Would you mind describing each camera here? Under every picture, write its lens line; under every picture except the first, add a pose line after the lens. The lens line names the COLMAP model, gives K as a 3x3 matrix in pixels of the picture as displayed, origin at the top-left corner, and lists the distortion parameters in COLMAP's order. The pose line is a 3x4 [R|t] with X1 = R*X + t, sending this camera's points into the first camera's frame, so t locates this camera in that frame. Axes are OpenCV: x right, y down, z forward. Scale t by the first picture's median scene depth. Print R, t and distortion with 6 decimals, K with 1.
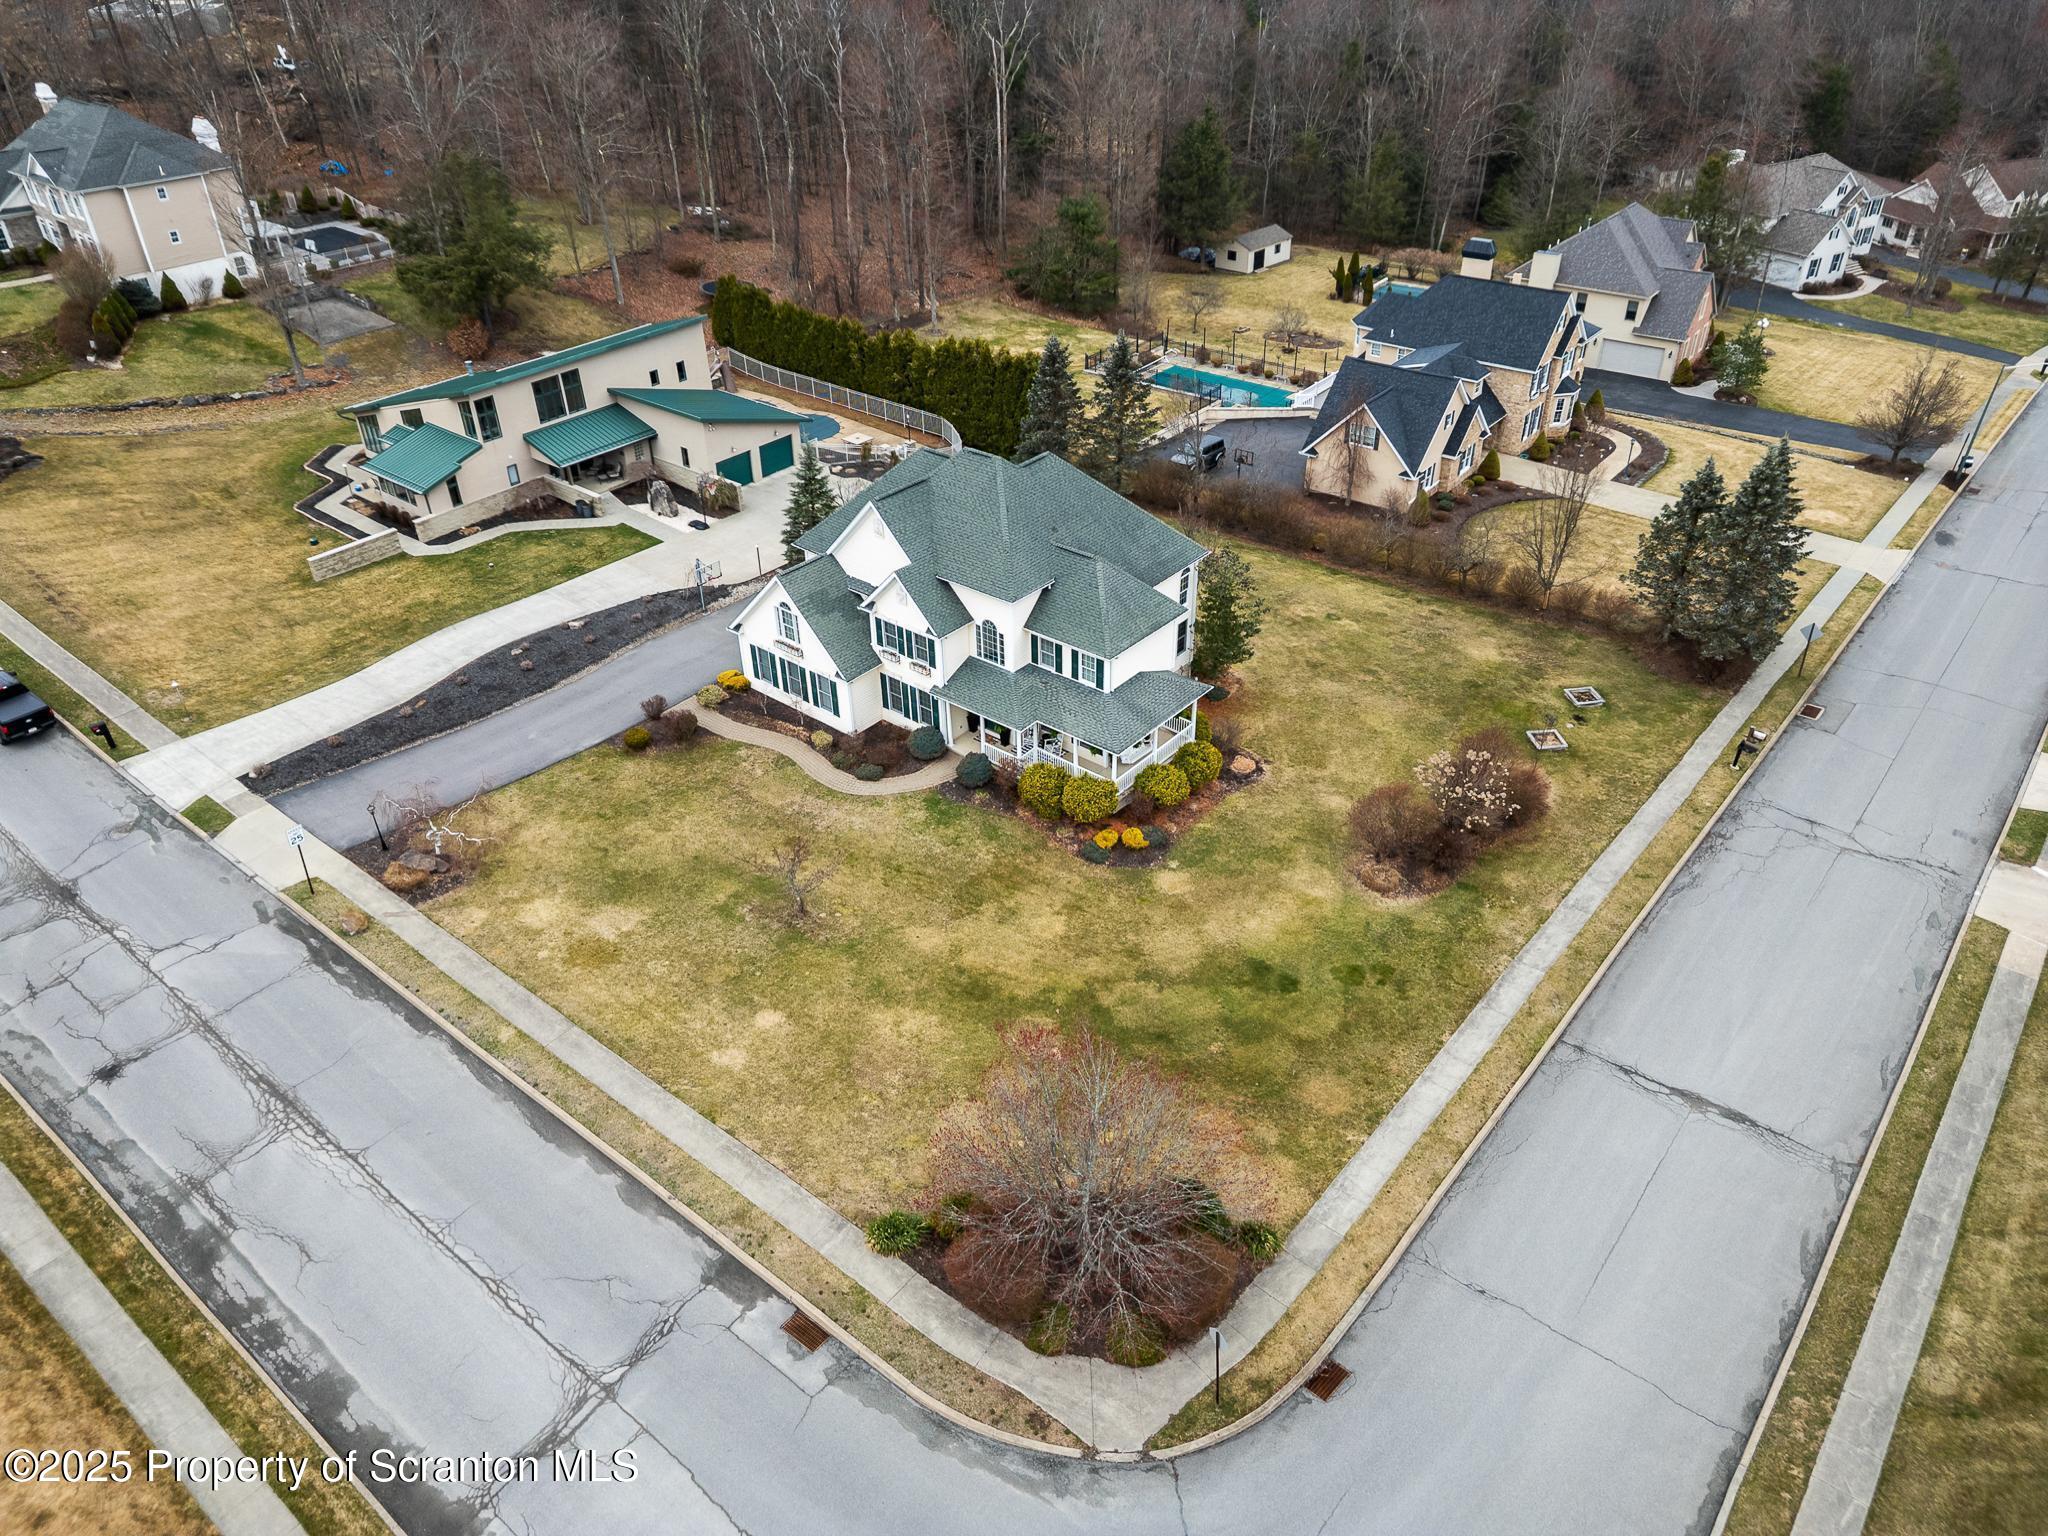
lens RADIAL K [[1426.7, 0, 1024.0], [0, 1426.7, 768.0], [0, 0, 1]] dist [0.091641, -0.093039]
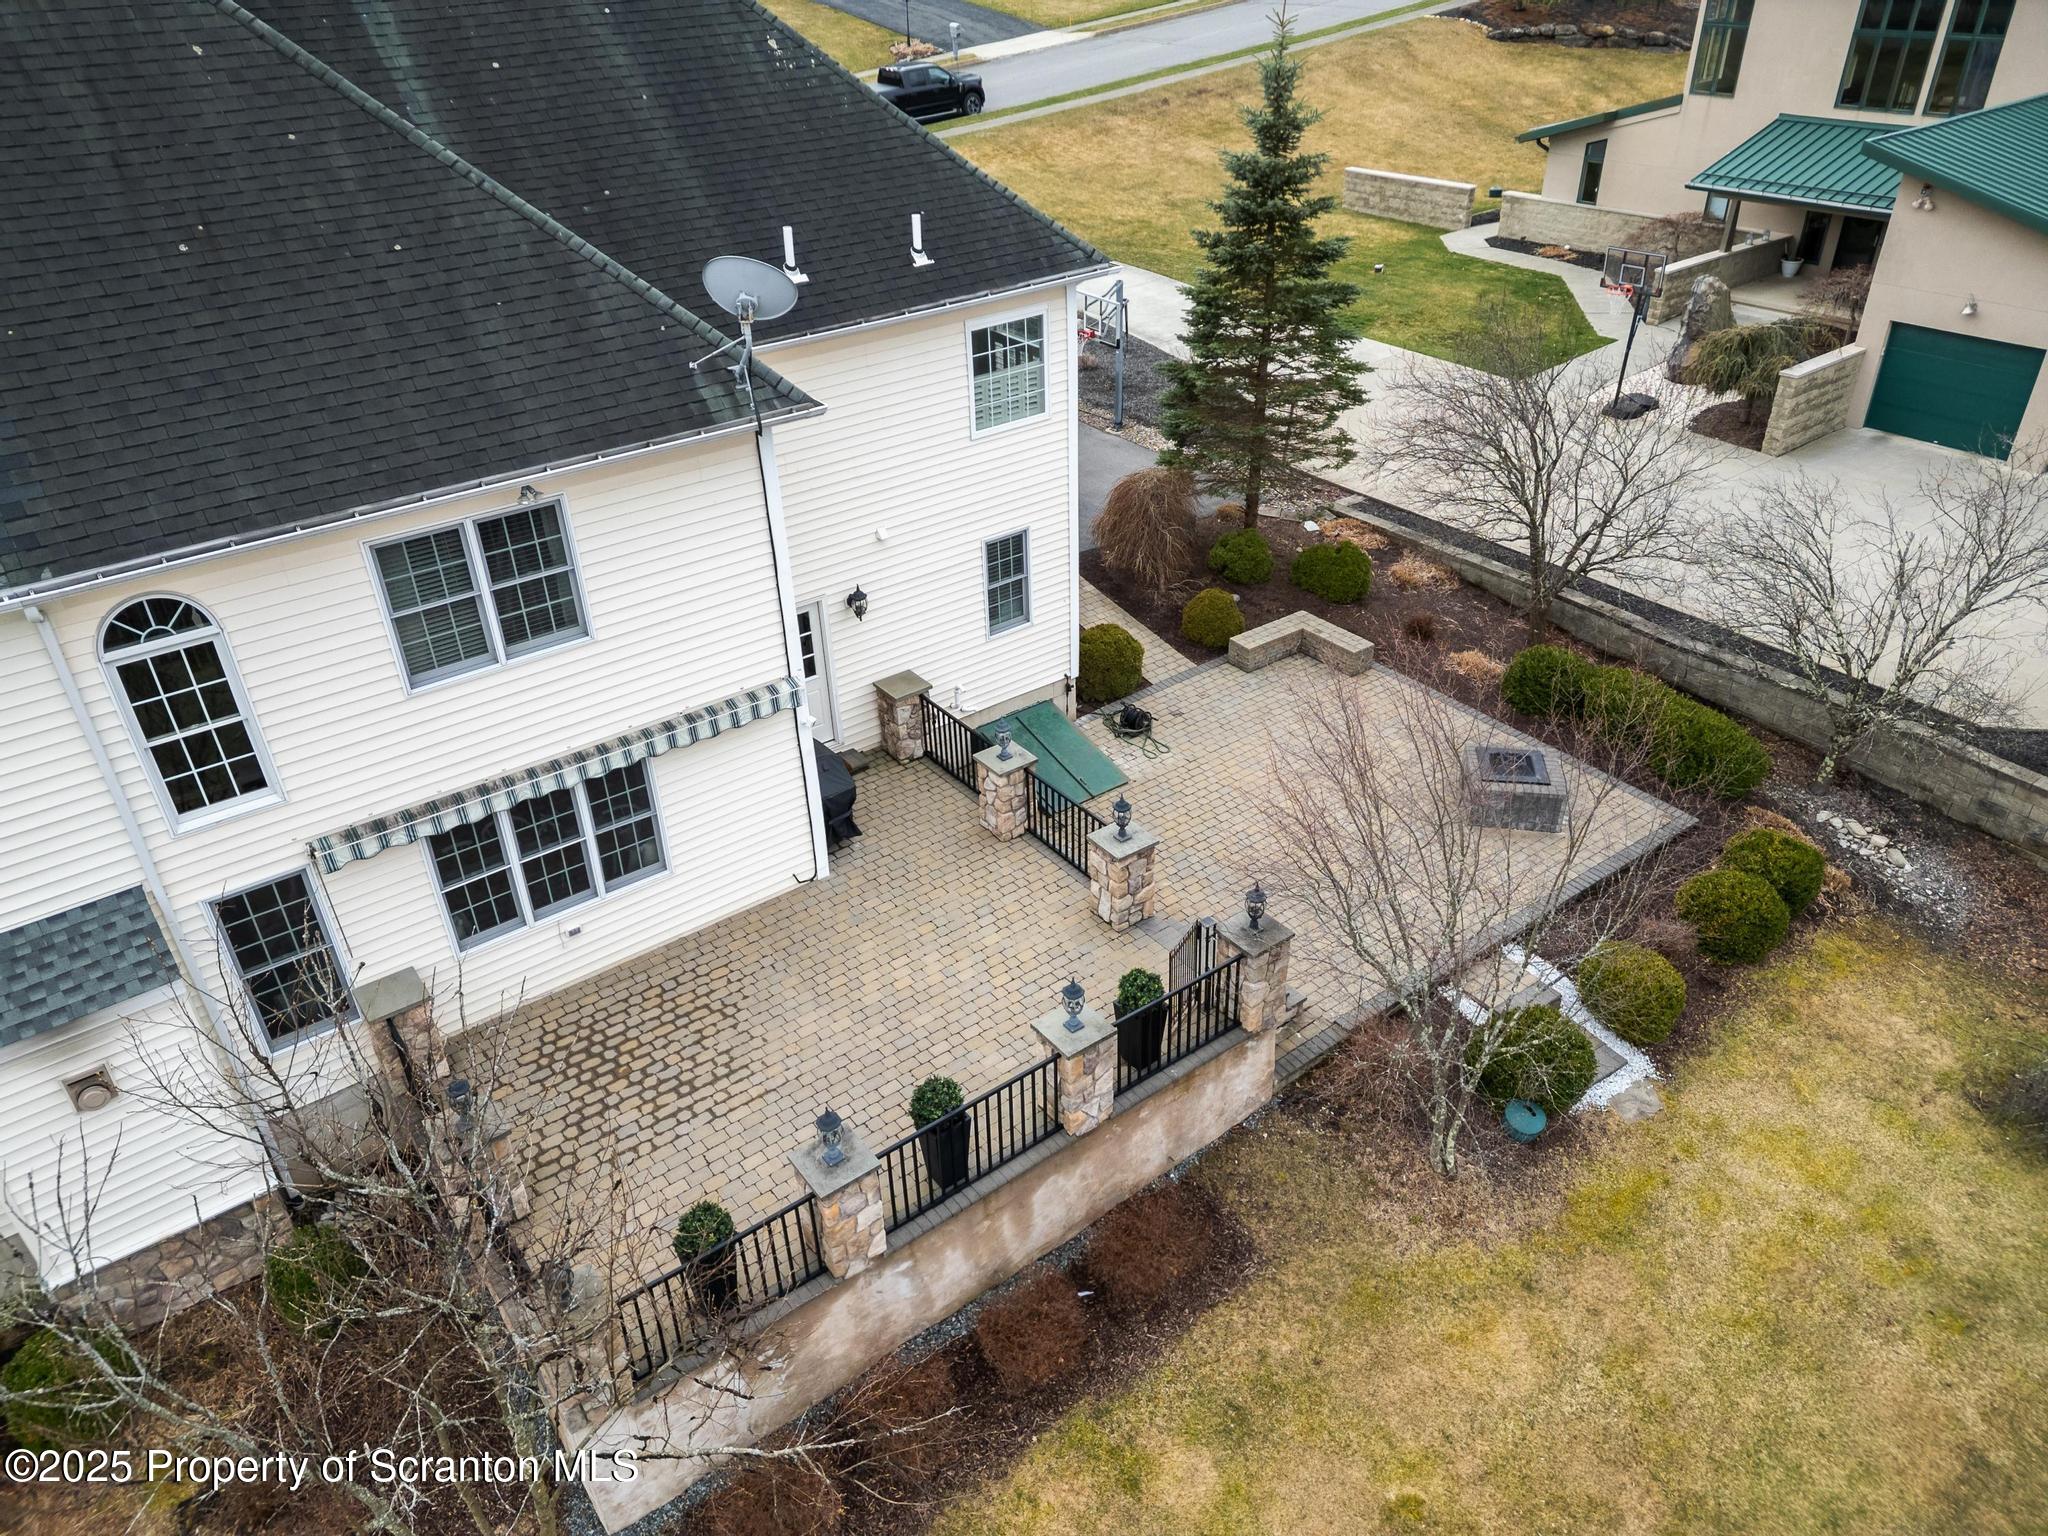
lens RADIAL K [[1415.1, 0, 1024.0], [0, 1415.1, 768.0], [0, 0, 1]] dist [0.098922, -0.096012]
pose [[-0.233861, 0.538305, -0.809653, 0.211409], [-0.516629, 0.636654, 0.572509, -0.328433], [0.823653, 0.552177, 0.129215, 1.198351]]
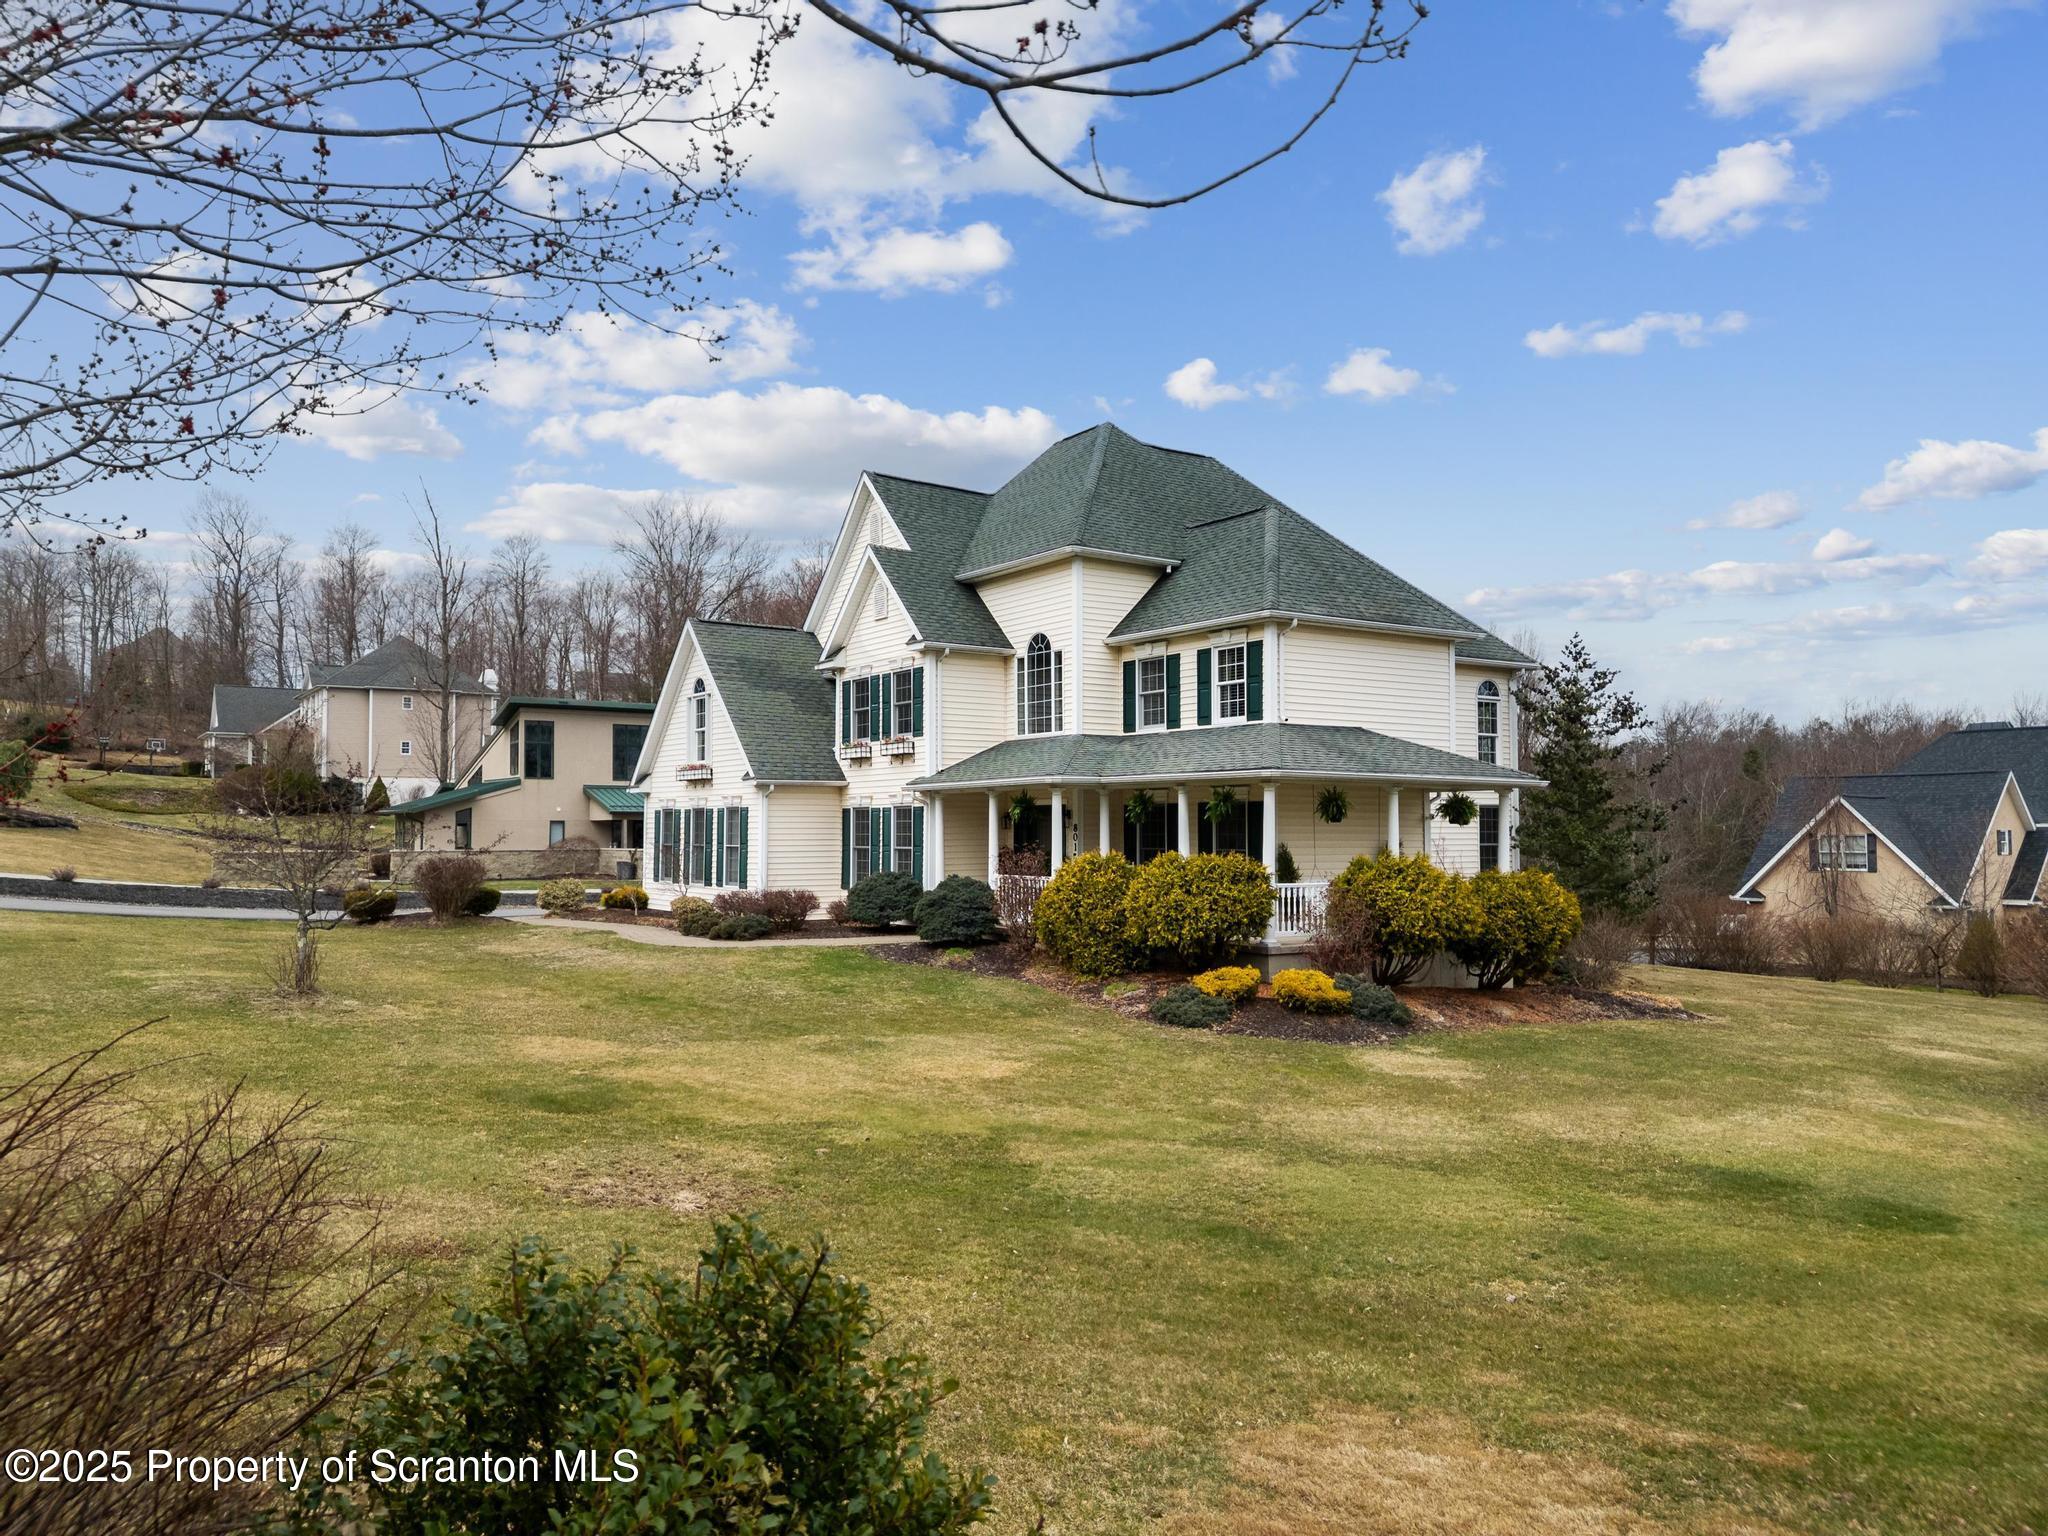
lens RADIAL K [[1427.2, 0, 1024.0], [0, 1427.2, 768.0], [0, 0, 1]] dist [0.122955, -0.165554]
pose [[0.963487, 0.006268, -0.267682, 0.098403], [-0.163448, 0.805615, -0.569446, 0.205047], [0.212080, 0.592406, 0.777224, 0.640410]]
